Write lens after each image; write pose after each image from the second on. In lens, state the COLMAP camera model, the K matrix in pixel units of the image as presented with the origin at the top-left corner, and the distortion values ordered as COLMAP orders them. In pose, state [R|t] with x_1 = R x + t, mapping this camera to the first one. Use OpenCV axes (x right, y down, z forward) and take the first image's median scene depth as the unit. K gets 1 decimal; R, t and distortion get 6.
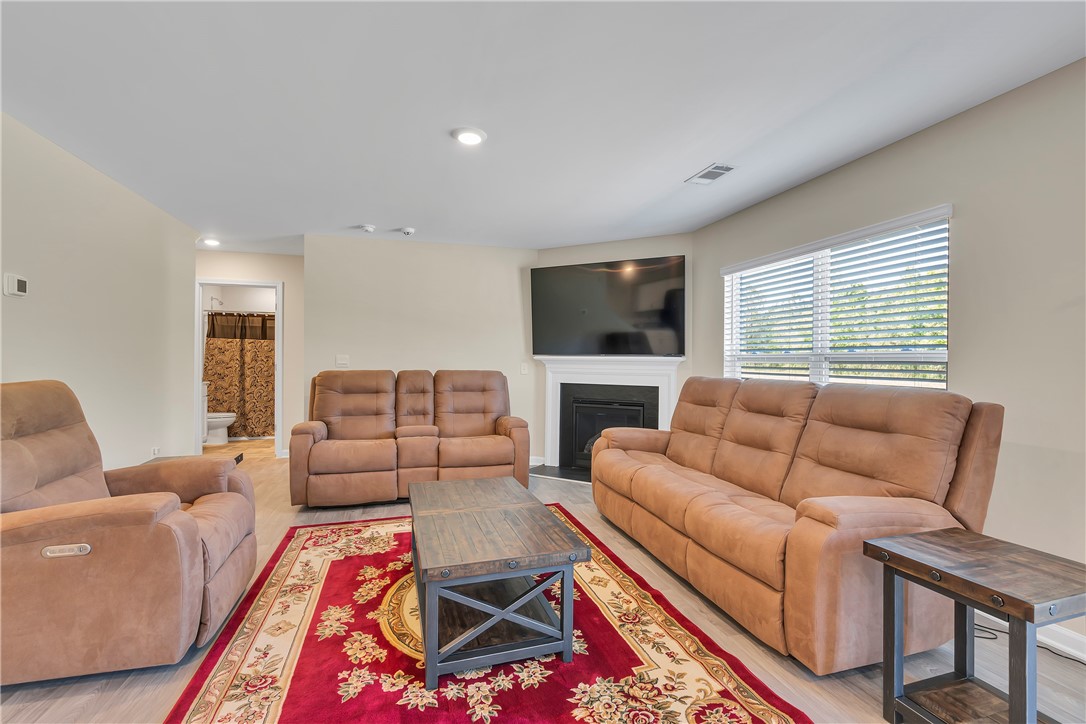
lens RADIAL K [[485.2, 0, 543.1], [0, 485.2, 363.2], [0, 0, 1]] dist [-0.003176, 0.000216]
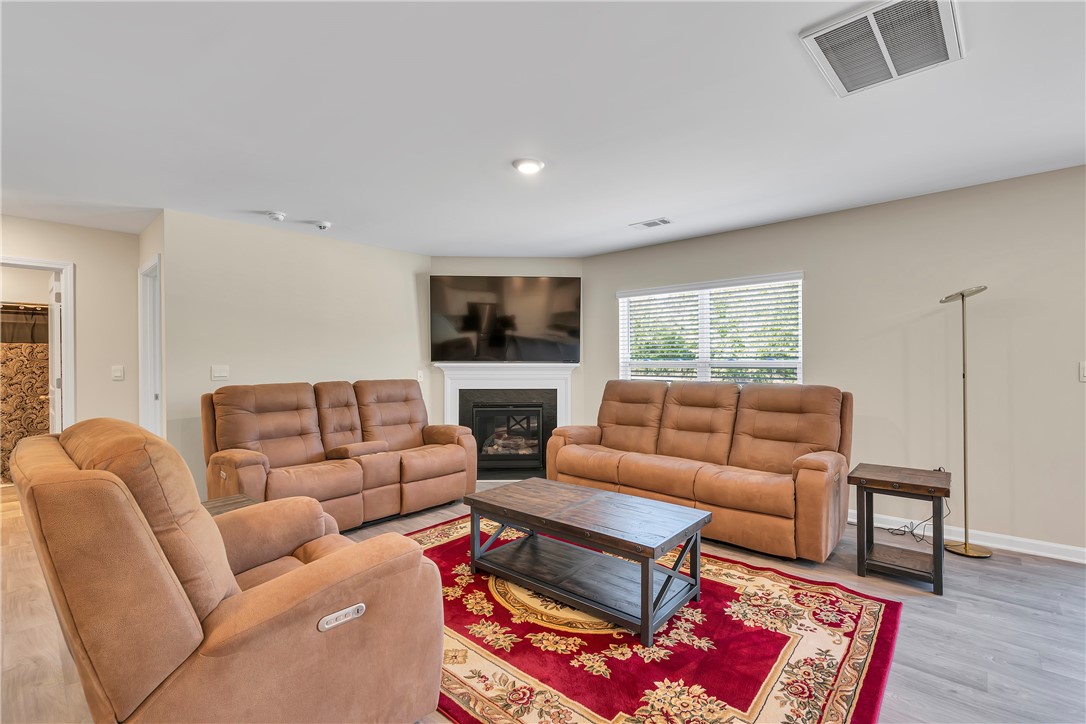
lens RADIAL K [[485.2, 0, 543.1], [0, 485.2, 363.2], [0, 0, 1]] dist [-0.003176, 0.000216]
pose [[0.850990, -0.012263, 0.525039, -0.480886], [0.012246, 0.999919, 0.003506, -0.021373], [-0.525039, 0.003446, 0.851071, 0.043594]]
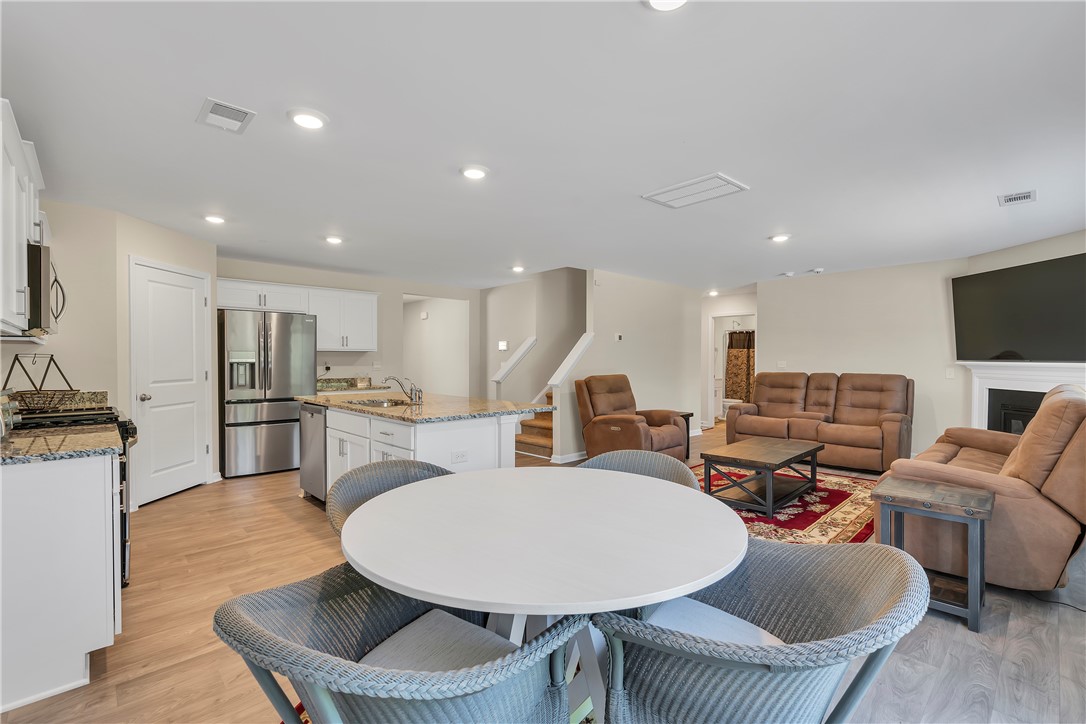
lens RADIAL K [[485.2, 0, 543.1], [0, 485.2, 363.2], [0, 0, 1]] dist [-0.003176, 0.000216]
pose [[0.461439, 0.000431, -0.887172, 0.678017], [0.000525, 1.000000, 0.000759, -0.016562], [0.887172, -0.000816, 0.461439, -0.369605]]
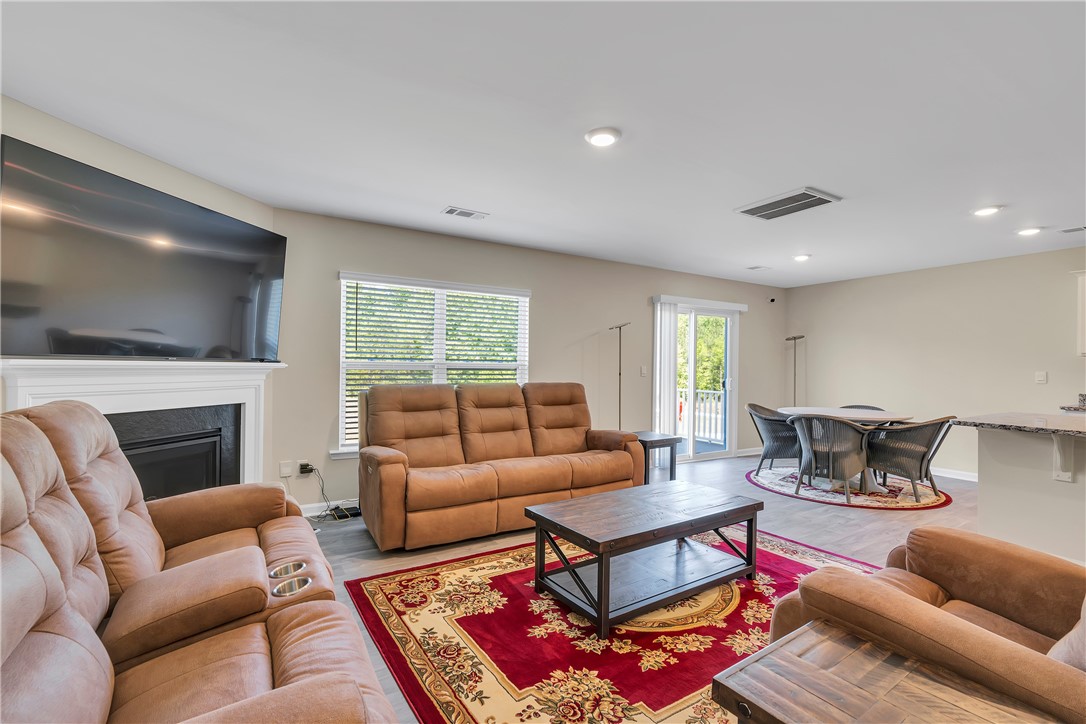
lens RADIAL K [[485.2, 0, 543.1], [0, 485.2, 363.2], [0, 0, 1]] dist [-0.003176, 0.000216]
pose [[-0.273389, -0.006717, 0.961880, -0.706427], [-0.008478, 0.999954, 0.004573, -0.024077], [-0.961866, -0.006904, -0.273433, 0.938501]]
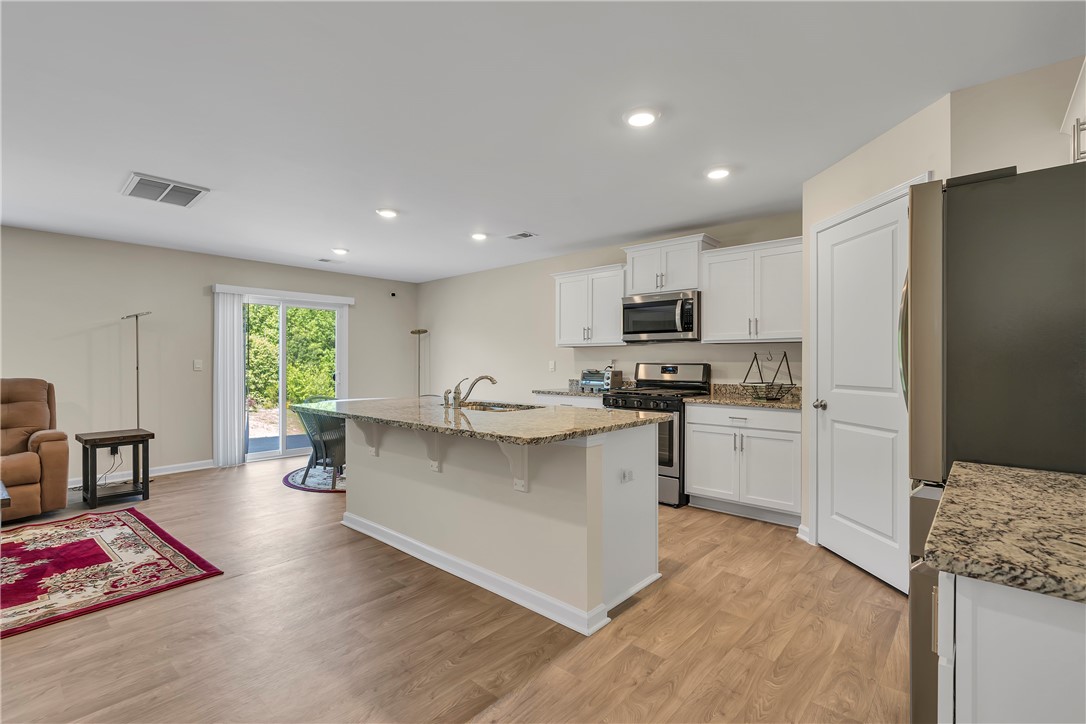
lens RADIAL K [[497.8, 0, 543.0], [0, 497.8, 362.0], [0, 0, 1]] dist [-0.001534, -0.000318]
pose [[-0.537272, -0.008049, 0.843370, -1.094154], [-0.002624, 0.999966, 0.007871, -0.017404], [-0.843405, 0.002016, -0.537275, 0.170403]]
